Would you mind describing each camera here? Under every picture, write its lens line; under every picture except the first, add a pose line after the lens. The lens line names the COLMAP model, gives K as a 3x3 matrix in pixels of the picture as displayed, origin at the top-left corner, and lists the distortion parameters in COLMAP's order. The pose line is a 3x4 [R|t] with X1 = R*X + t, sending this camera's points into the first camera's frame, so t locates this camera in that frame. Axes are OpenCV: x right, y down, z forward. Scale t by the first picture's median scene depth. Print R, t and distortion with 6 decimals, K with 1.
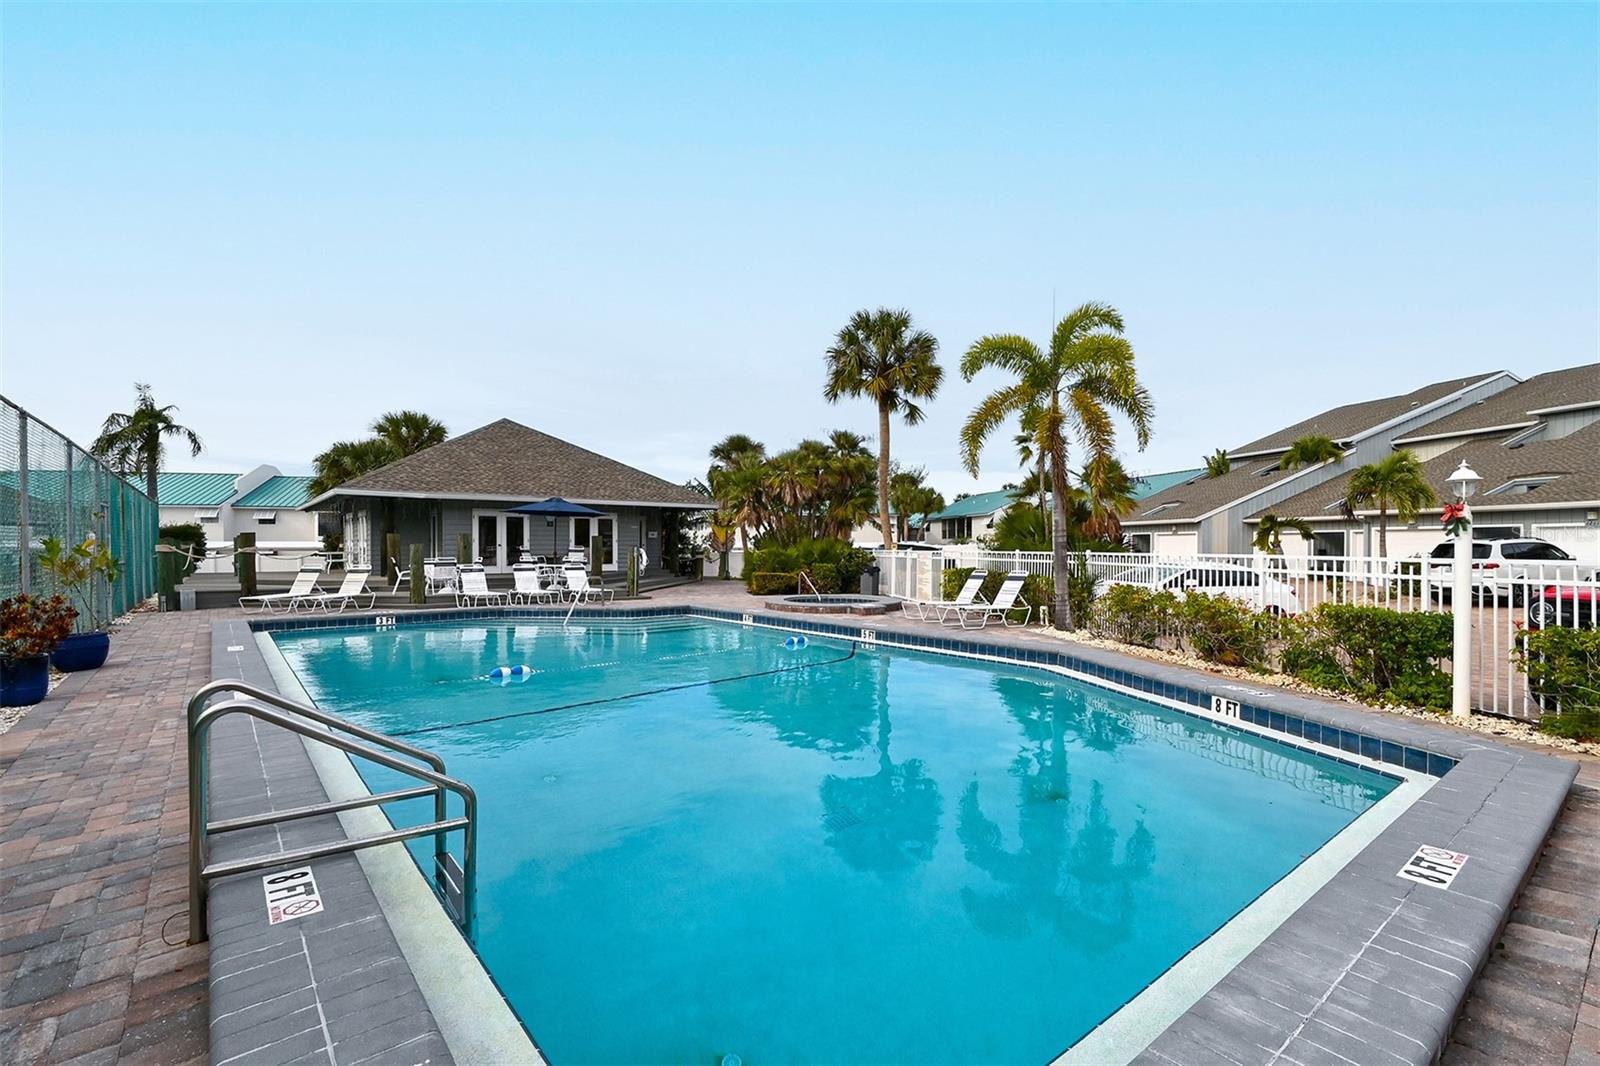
lens RADIAL K [[716.3, 0, 805.3], [0, 716.3, 540.9], [0, 0, 1]] dist [0.000120, -0.000026]
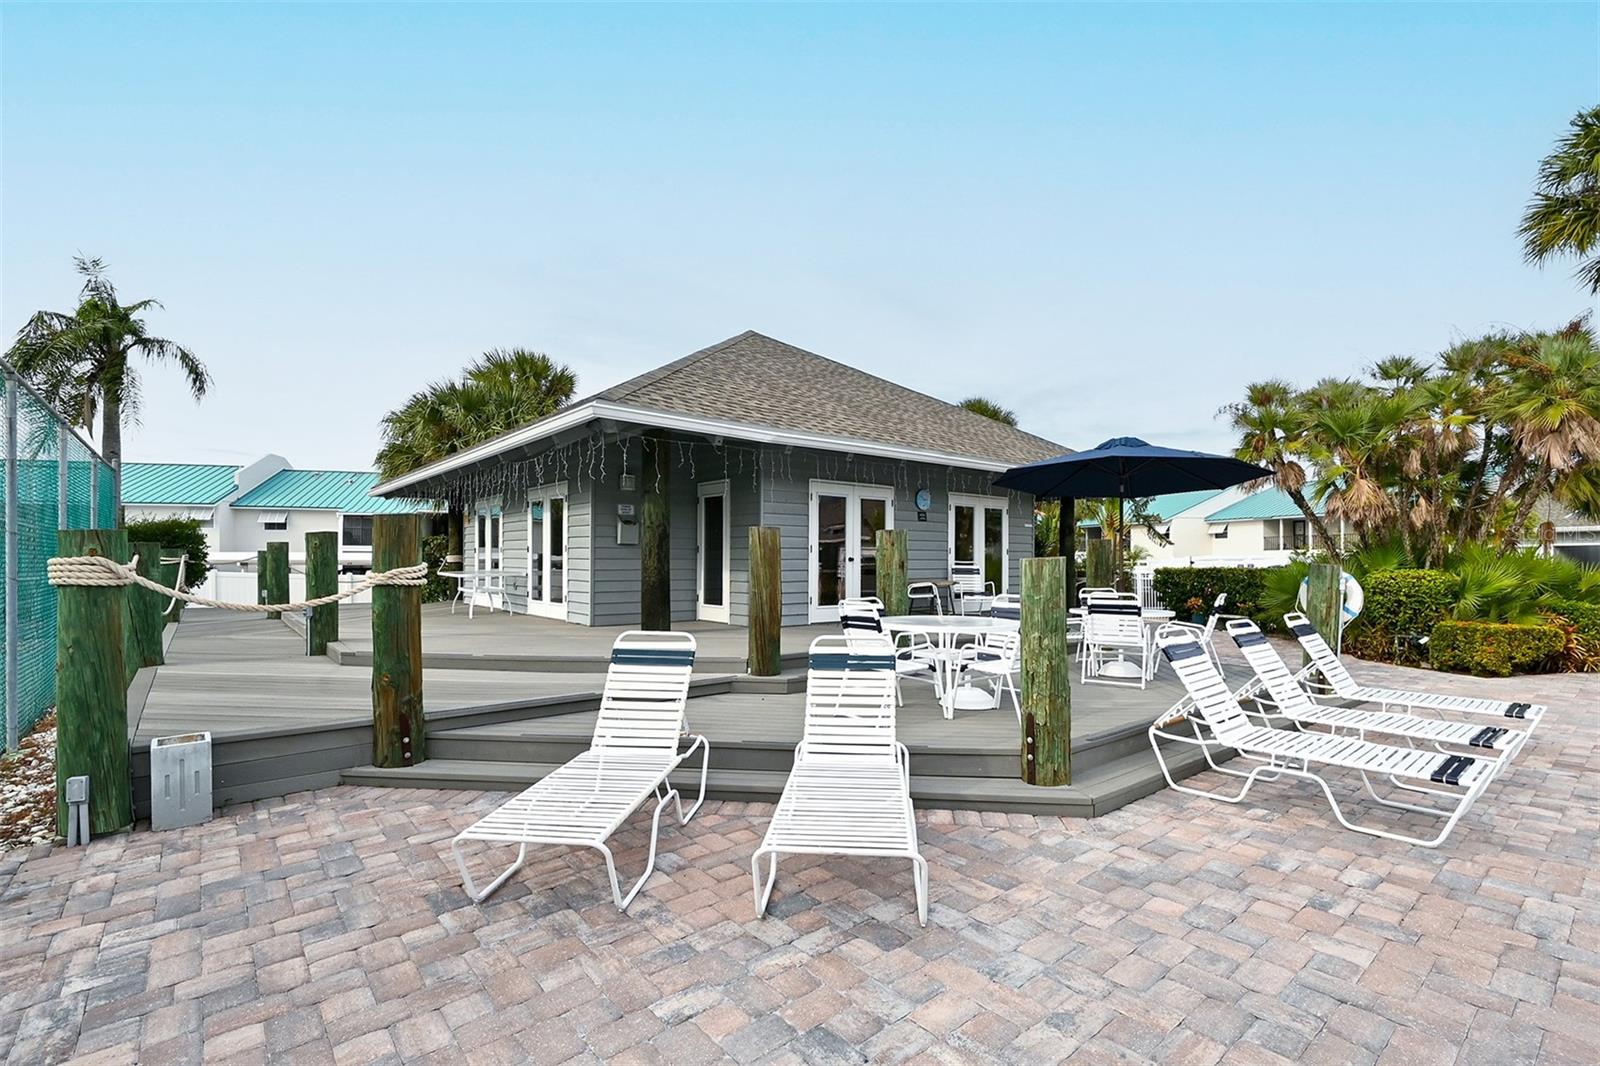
lens RADIAL K [[716.3, 0, 796.9], [0, 716.3, 540.2], [0, 0, 1]] dist [0.000120, -0.000026]
pose [[0.999972, 0.002825, 0.006969, -0.389862], [-0.002691, 0.999813, -0.019128, 0.002164], [-0.007022, 0.019108, 0.999793, 0.448700]]
